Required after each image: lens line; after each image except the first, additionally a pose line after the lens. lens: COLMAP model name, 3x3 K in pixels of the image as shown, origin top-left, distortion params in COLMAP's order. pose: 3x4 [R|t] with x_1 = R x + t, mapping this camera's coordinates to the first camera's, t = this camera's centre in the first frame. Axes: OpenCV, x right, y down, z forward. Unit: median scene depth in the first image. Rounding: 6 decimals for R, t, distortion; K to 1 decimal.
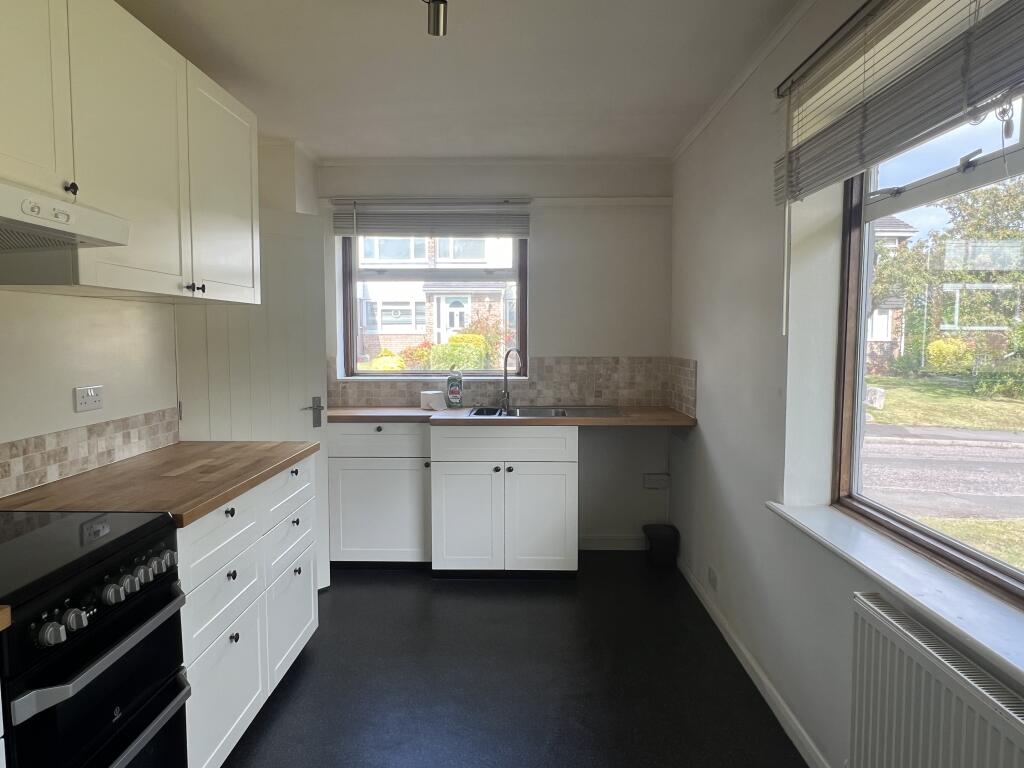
lens RADIAL K [[676.7, 0, 510.8], [0, 676.7, 385.1], [0, 0, 1]] dist [-0.000650, -0.000393]
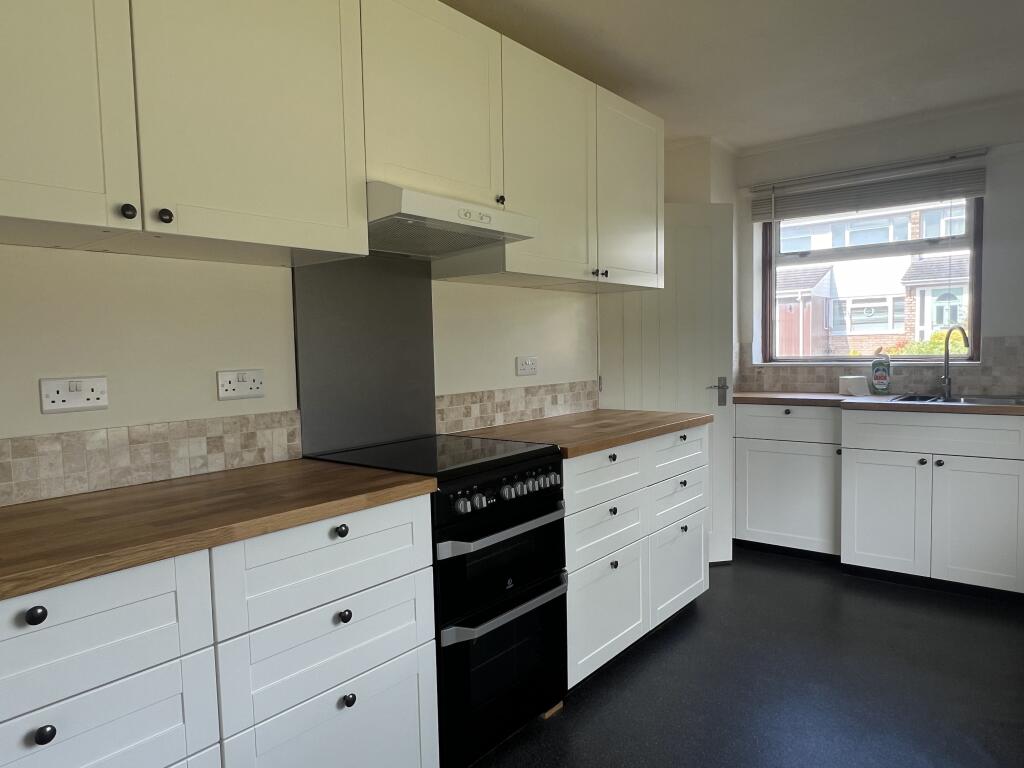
lens RADIAL K [[676.7, 0, 509.3], [0, 676.7, 385.3], [0, 0, 1]] dist [-0.000650, -0.000393]
pose [[0.788648, 0.017954, -0.614582, 0.094983], [-0.022912, 0.999737, -0.000195, 0.037380], [0.614417, 0.014235, 0.788853, -0.026490]]
